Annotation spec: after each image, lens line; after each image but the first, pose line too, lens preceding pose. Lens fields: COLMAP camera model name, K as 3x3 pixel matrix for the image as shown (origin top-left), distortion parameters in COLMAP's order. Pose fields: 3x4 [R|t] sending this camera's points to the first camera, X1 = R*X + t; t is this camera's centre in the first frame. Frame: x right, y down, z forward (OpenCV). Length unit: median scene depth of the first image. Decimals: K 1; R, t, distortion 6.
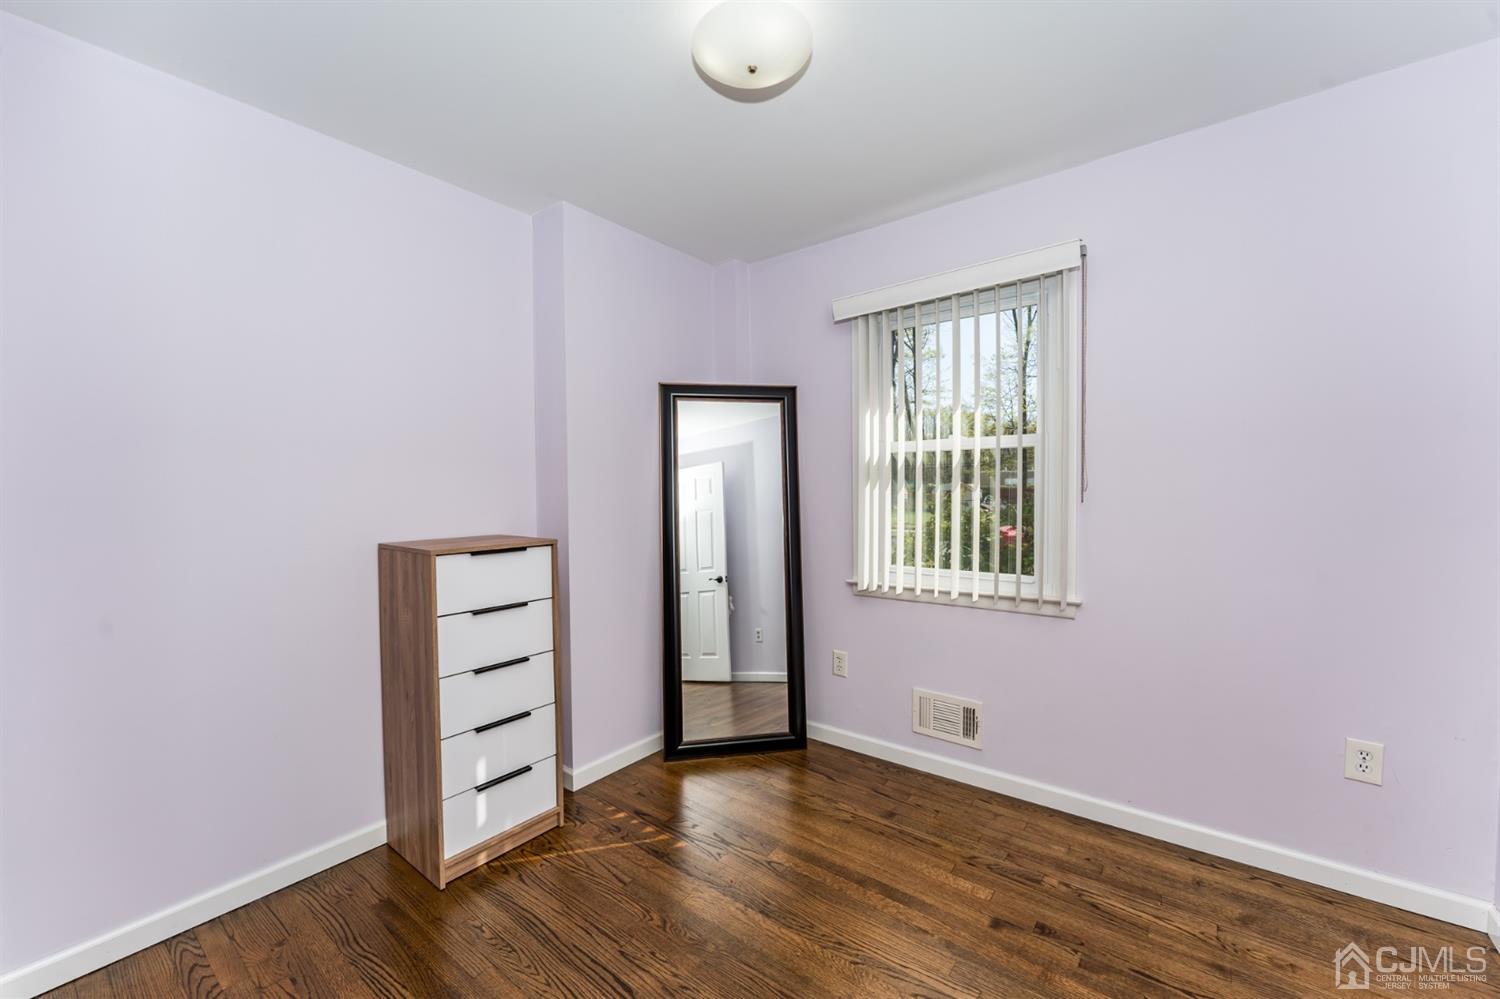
lens RADIAL K [[598.1, 0, 736.8], [0, 598.1, 503.8], [0, 0, 1]] dist [-0.003179, 0.000028]
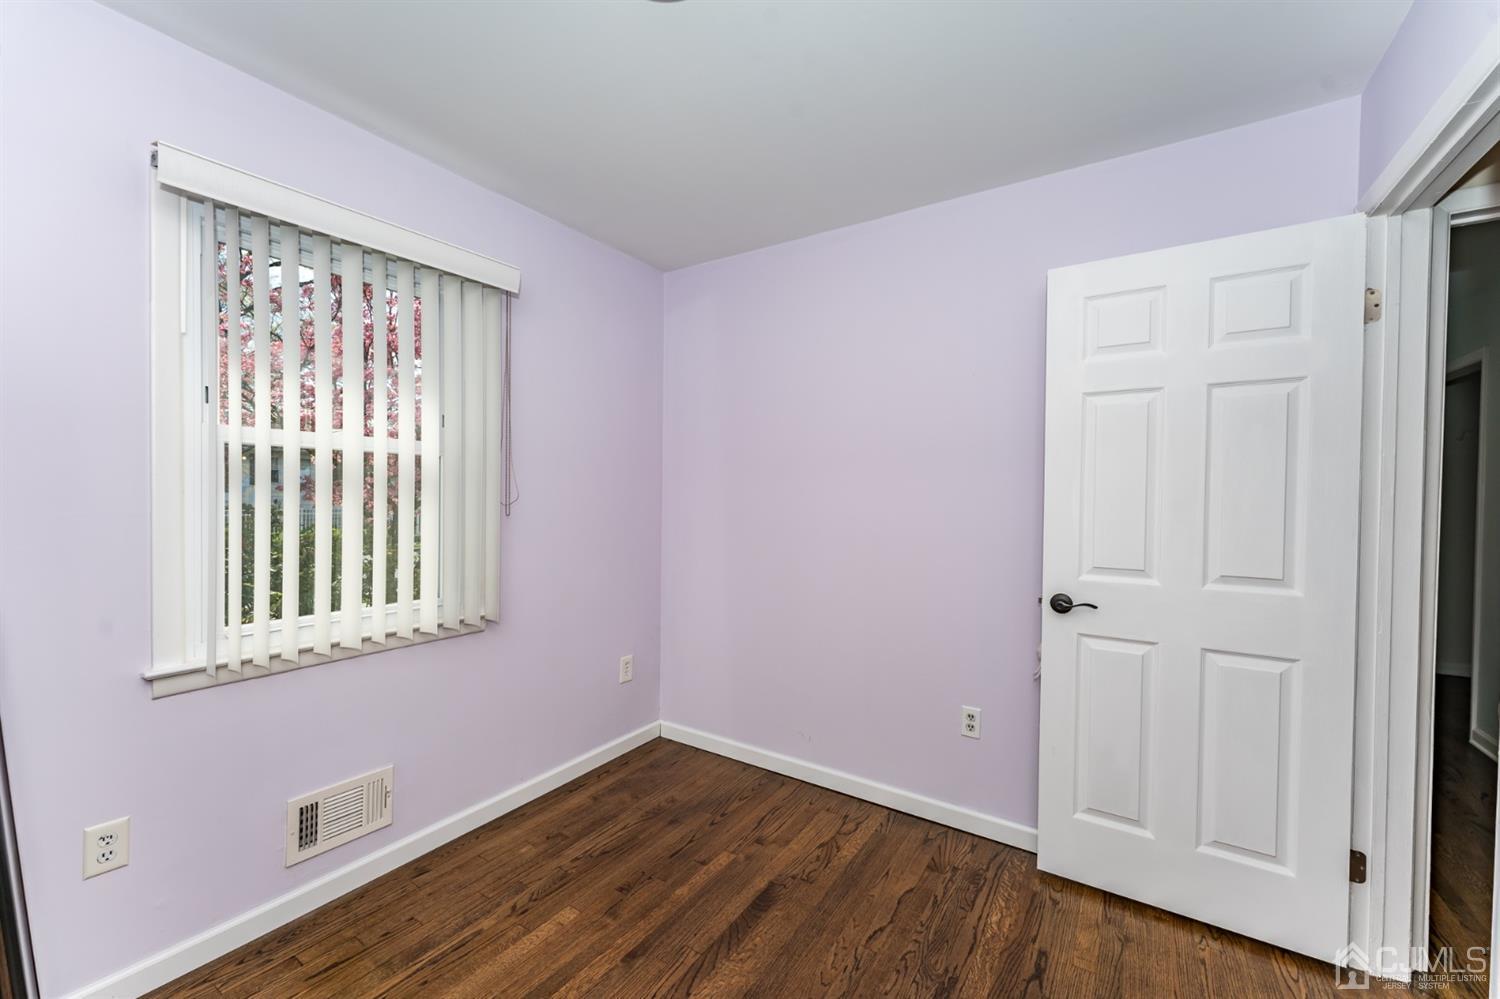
lens RADIAL K [[598.1, 0, 736.8], [0, 598.1, 503.8], [0, 0, 1]] dist [-0.003179, 0.000028]
pose [[-0.090690, 0.002976, 0.995875, -0.561956], [0.026558, 0.999647, -0.000569, -0.012017], [-0.995525, 0.026397, -0.090737, 0.759448]]
